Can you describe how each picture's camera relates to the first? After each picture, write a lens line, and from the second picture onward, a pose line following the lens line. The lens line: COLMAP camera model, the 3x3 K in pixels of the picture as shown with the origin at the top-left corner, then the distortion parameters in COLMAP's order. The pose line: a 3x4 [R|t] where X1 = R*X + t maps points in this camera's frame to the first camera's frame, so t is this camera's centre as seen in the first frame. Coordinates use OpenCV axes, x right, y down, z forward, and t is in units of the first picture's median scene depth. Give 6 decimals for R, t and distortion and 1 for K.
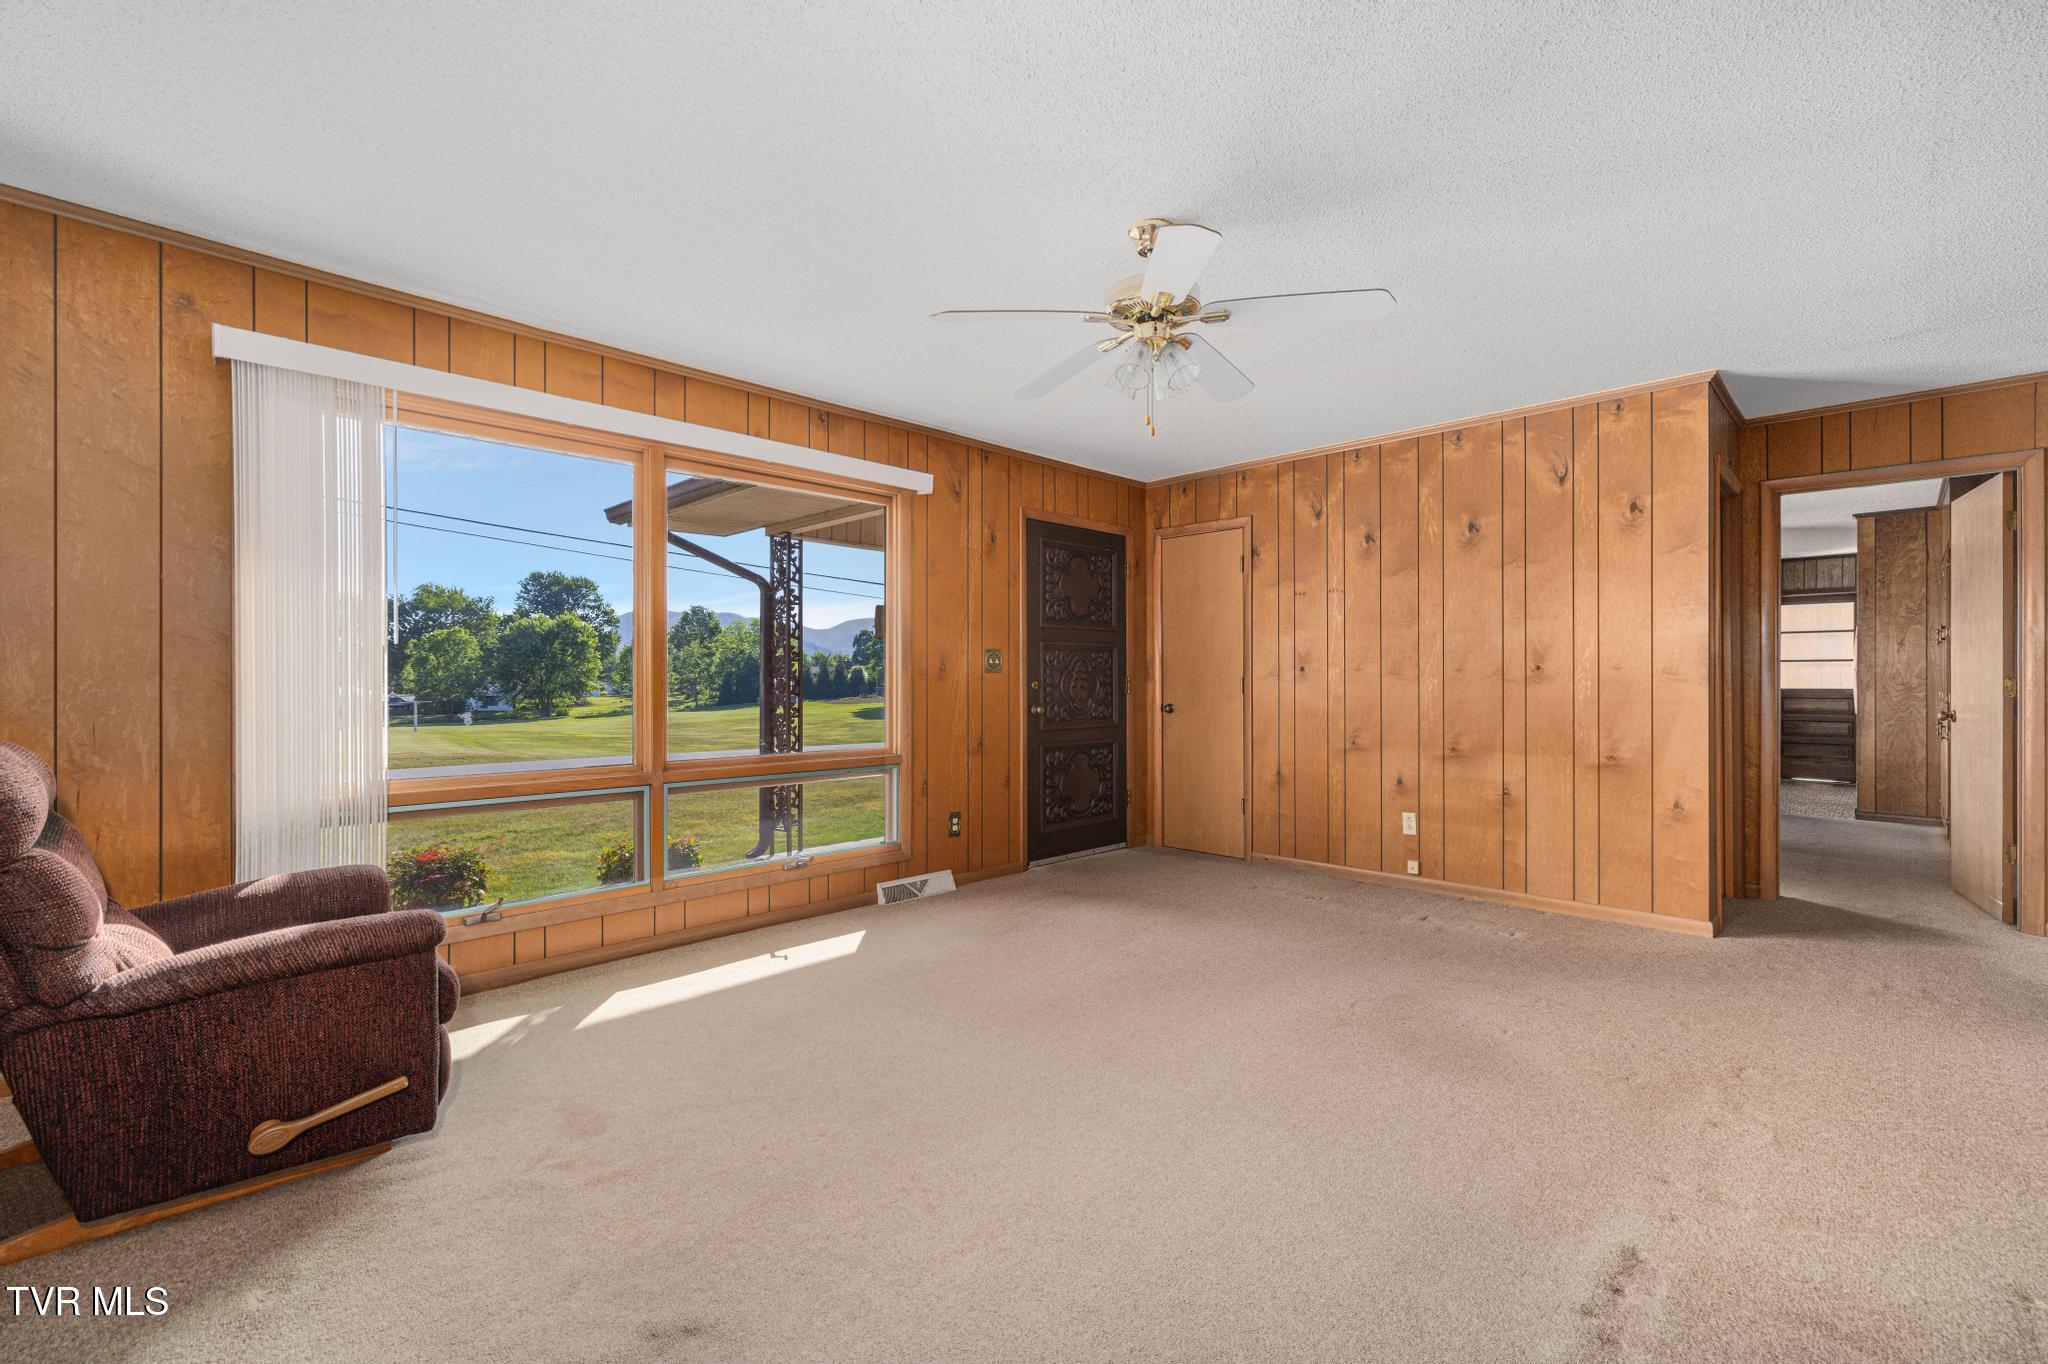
lens RADIAL K [[862.5, 0, 1033.4], [0, 862.5, 679.4], [0, 0, 1]] dist [-0.000446, 0.000211]
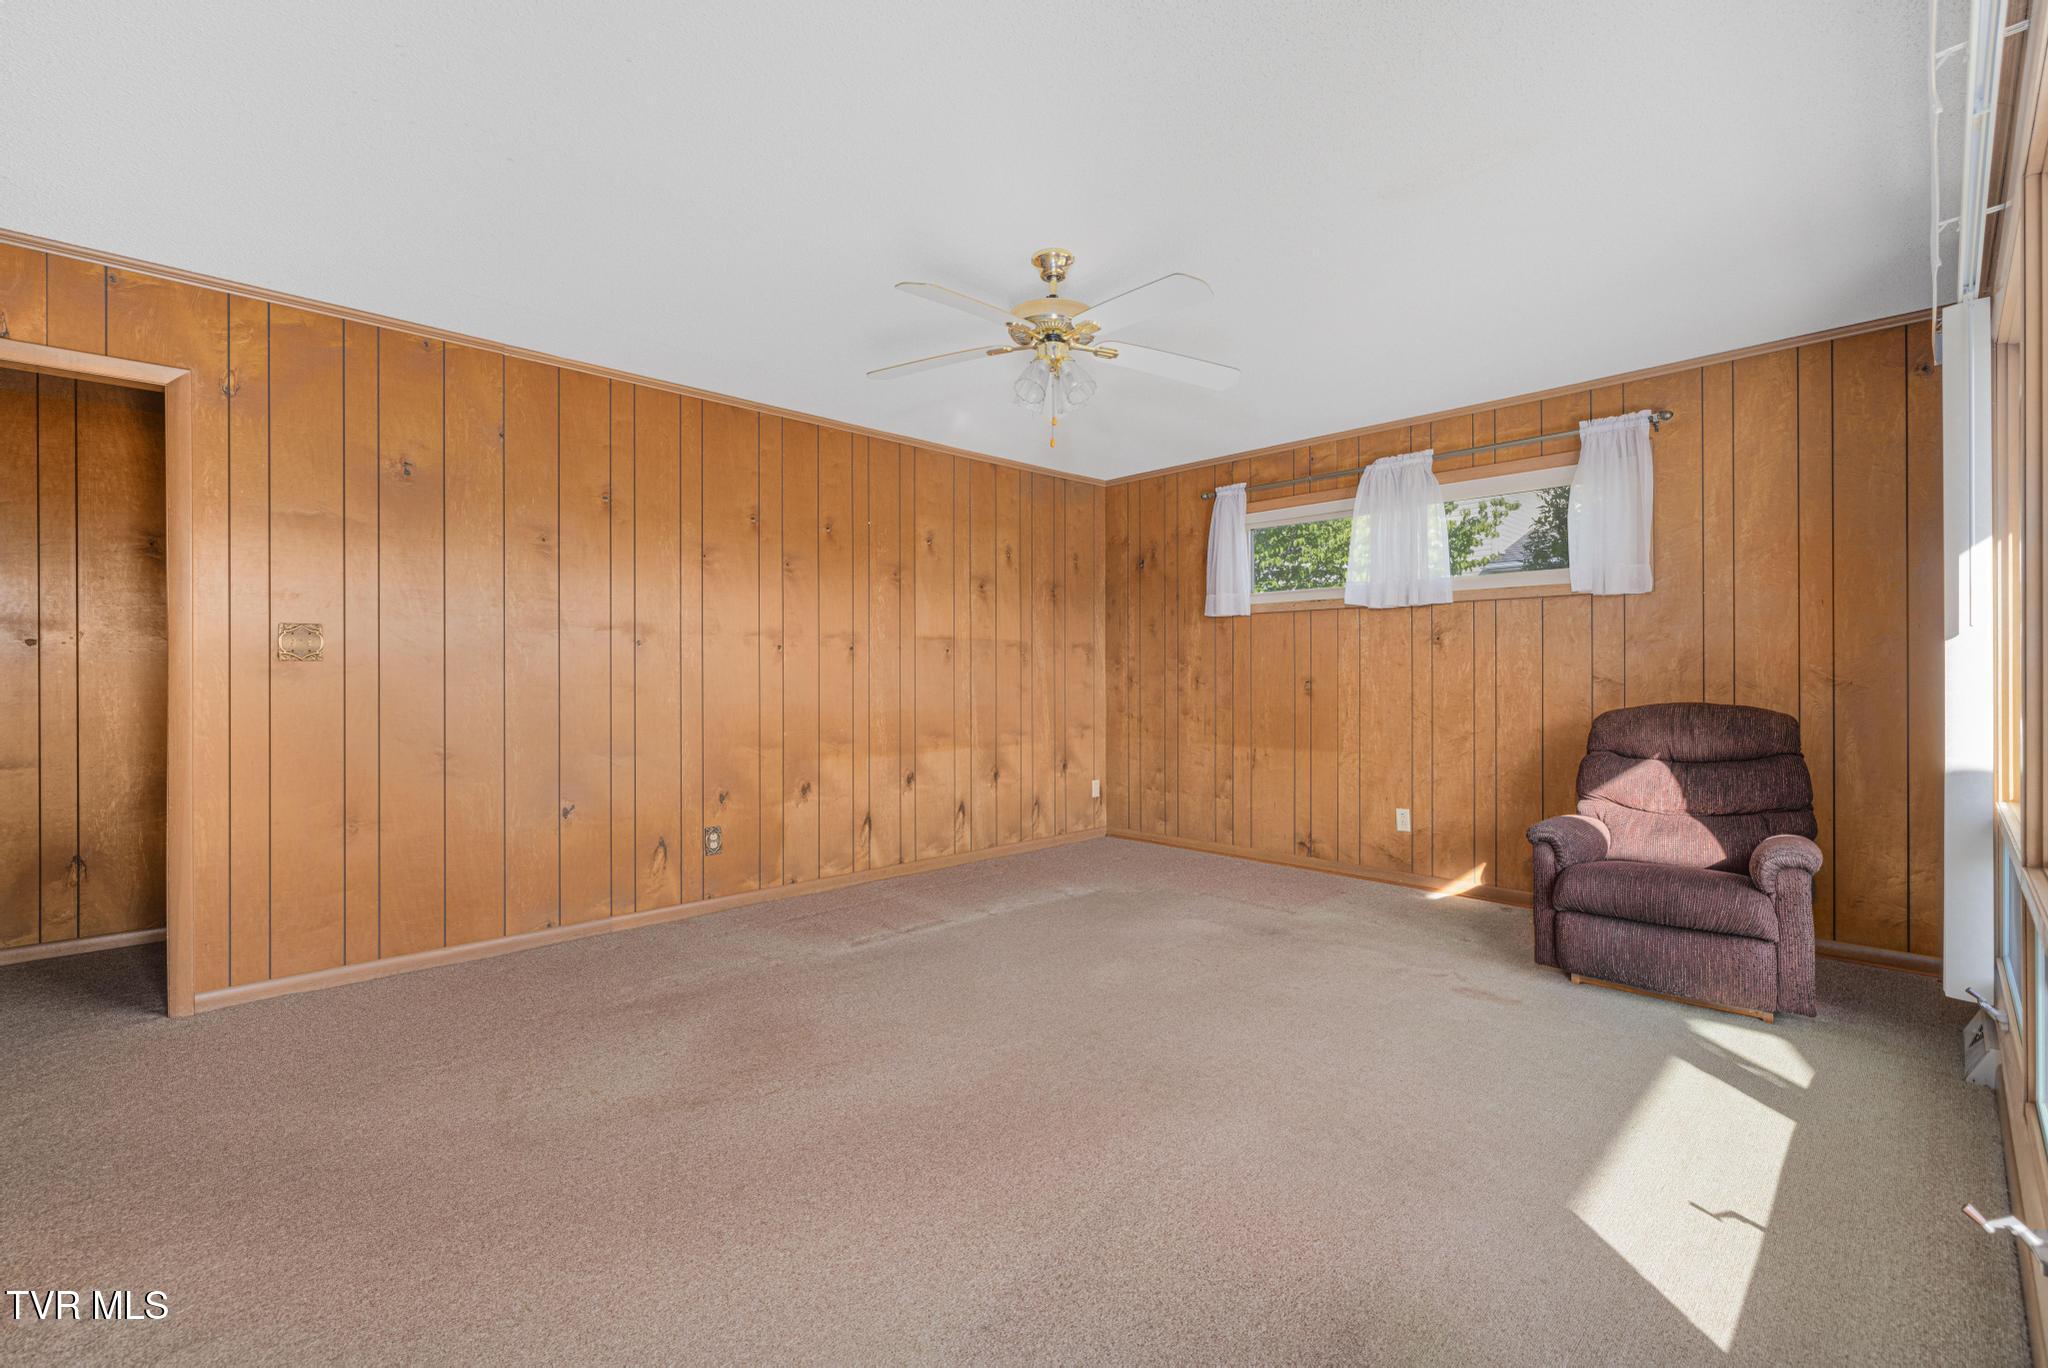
lens RADIAL K [[895.7, 0, 1033.6], [0, 895.7, 672.9], [0, 0, 1]] dist [0.000044, 0.000059]
pose [[-0.999896, 0.002421, 0.014245, 0.084113], [0.002396, 0.999996, -0.001797, 0.000147], [-0.014249, -0.001762, -0.999897, 1.218847]]
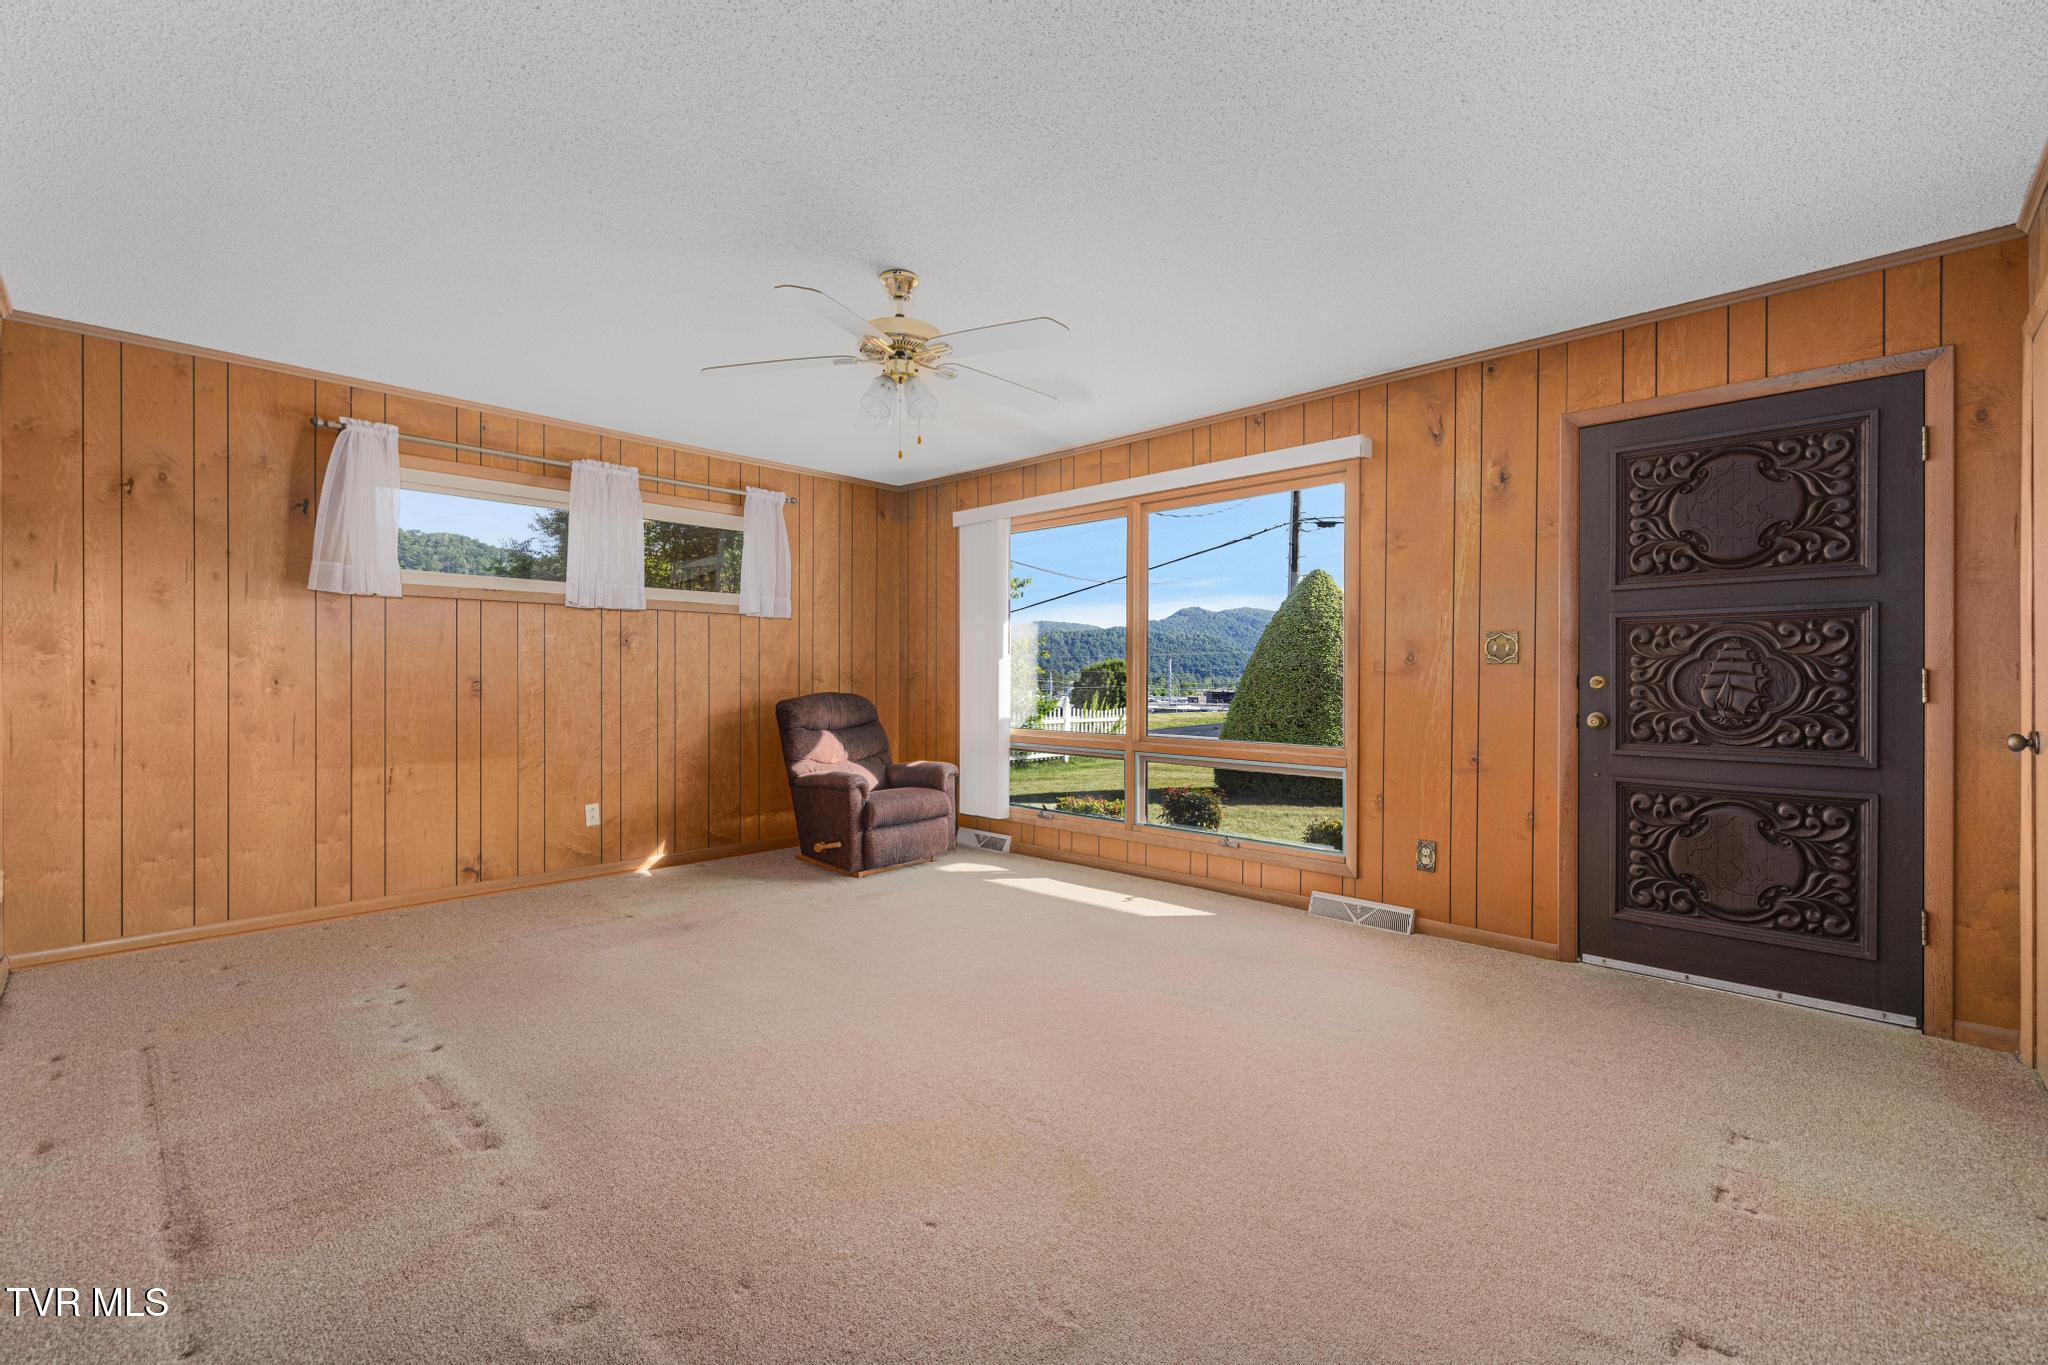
lens RADIAL K [[862.5, 0, 1033.4], [0, 862.5, 679.9], [0, 0, 1]] dist [-0.000446, 0.000211]
pose [[0.030191, 0.005092, -0.999531, 0.733432], [-0.001686, 0.999986, 0.005043, 0.002561], [0.999543, 0.001533, 0.030199, 0.654816]]
